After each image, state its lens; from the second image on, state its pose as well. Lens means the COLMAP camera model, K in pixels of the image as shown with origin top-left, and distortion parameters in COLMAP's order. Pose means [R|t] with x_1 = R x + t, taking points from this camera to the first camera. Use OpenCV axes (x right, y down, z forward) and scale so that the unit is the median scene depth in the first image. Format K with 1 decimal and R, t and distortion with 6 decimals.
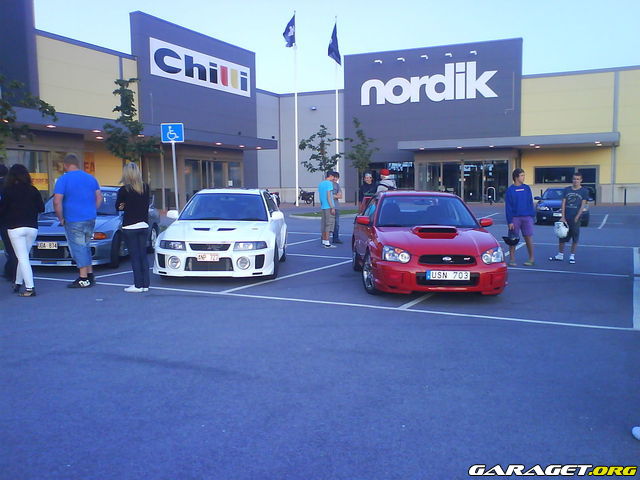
lens RADIAL K [[677.8, 0, 320.0], [0, 677.8, 240.0], [0, 0, 1]] dist [-0.002923, 0.175220]
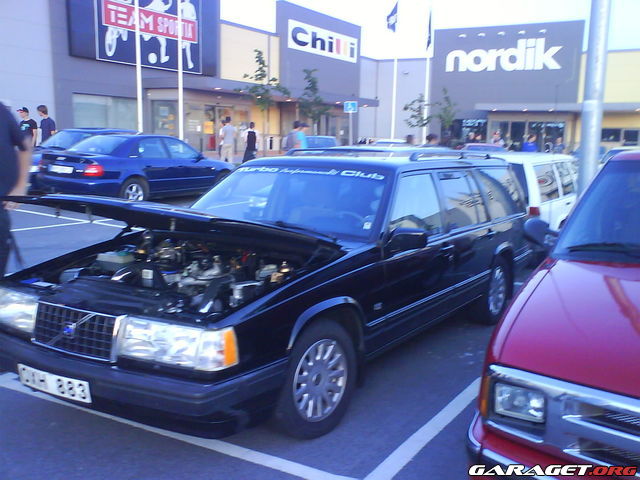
lens RADIAL K [[675.4, 0, 319.1], [0, 675.4, 227.2], [0, 0, 1]] dist [-0.004625, 0.191251]
pose [[0.993904, 0.050770, -0.097868, -0.036367], [-0.044908, 0.997115, 0.061197, 0.018634], [0.100693, -0.056429, 0.993316, -0.274595]]
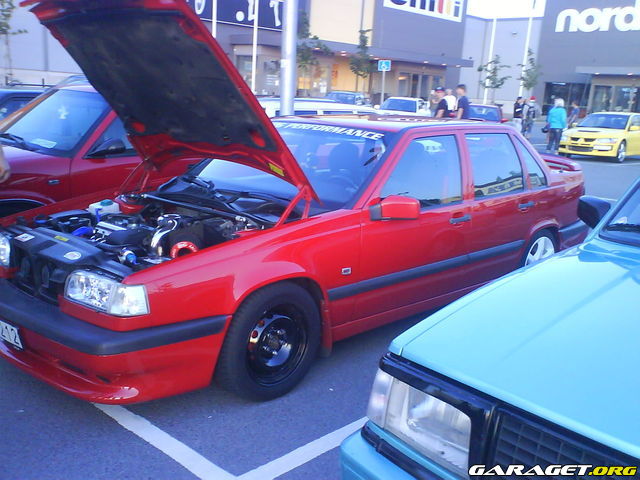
lens RADIAL K [[677.8, 0, 320.0], [0, 677.8, 240.0], [0, 0, 1]] dist [-0.002923, 0.175220]
pose [[0.944076, 0.137833, -0.299539, 0.087579], [-0.095805, 0.983912, 0.150793, 0.019751], [0.315504, -0.113663, 0.942092, -0.319298]]
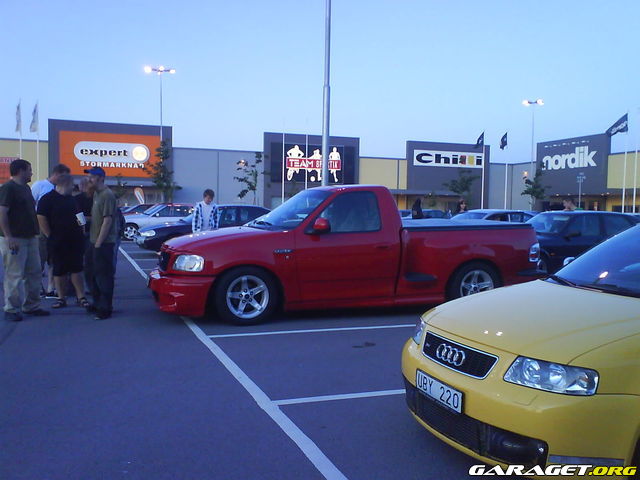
lens RADIAL K [[677.8, 0, 320.0], [0, 677.8, 240.0], [0, 0, 1]] dist [-0.002923, 0.175220]
pose [[0.712880, 0.047527, -0.699674, 1.009571], [-0.075869, 0.997072, -0.009571, 0.054652], [0.697170, 0.059907, 0.714398, -0.768452]]
